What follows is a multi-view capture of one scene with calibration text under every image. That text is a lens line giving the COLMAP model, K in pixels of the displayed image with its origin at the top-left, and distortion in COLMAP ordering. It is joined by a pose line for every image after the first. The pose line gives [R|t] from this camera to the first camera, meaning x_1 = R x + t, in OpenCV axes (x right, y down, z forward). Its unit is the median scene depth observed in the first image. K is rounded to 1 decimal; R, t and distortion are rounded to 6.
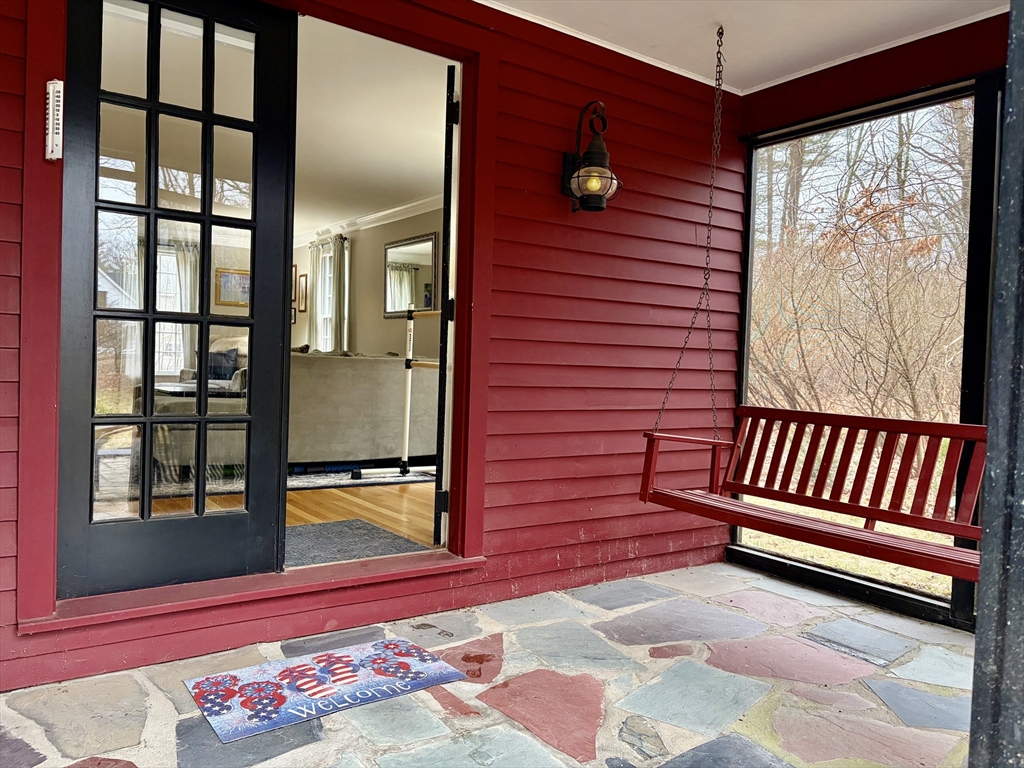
lens RADIAL K [[775.3, 0, 514.2], [0, 775.3, 387.8], [0, 0, 1]] dist [0.070191, -0.079872]
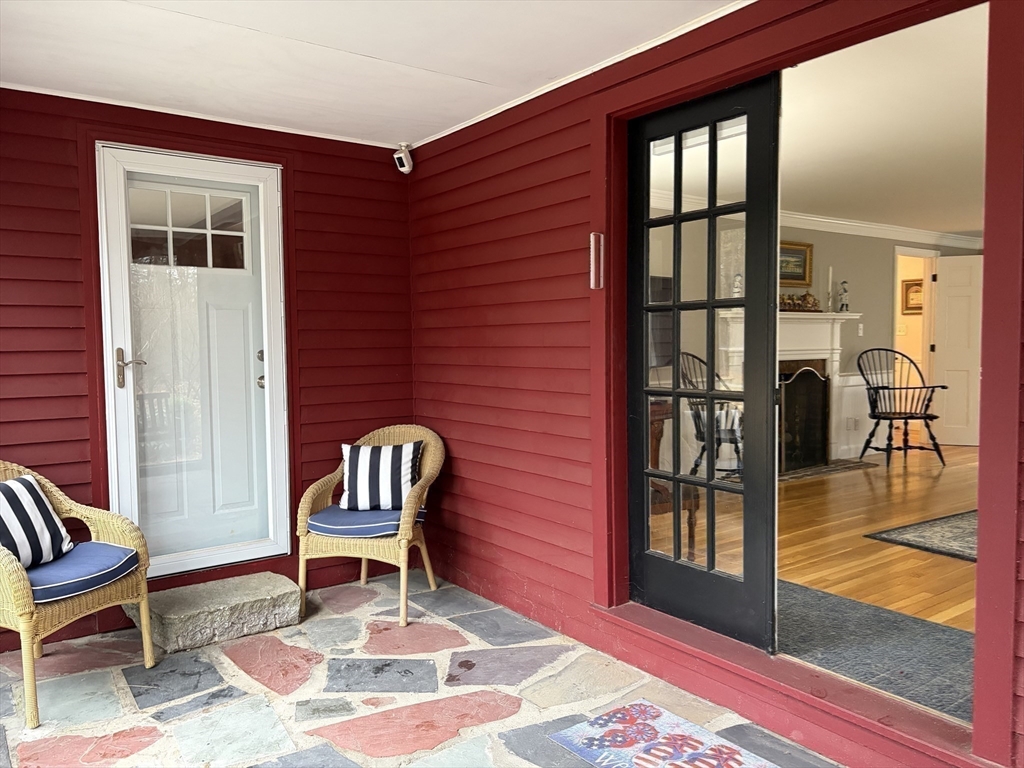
lens RADIAL K [[775.3, 0, 516.9], [0, 775.3, 379.1], [0, 0, 1]] dist [0.070191, -0.079872]
pose [[0.012359, 0.013838, -0.999828, 0.755808], [-0.019434, 0.999719, 0.013596, -0.126911], [0.999735, 0.019262, 0.012625, 0.765227]]
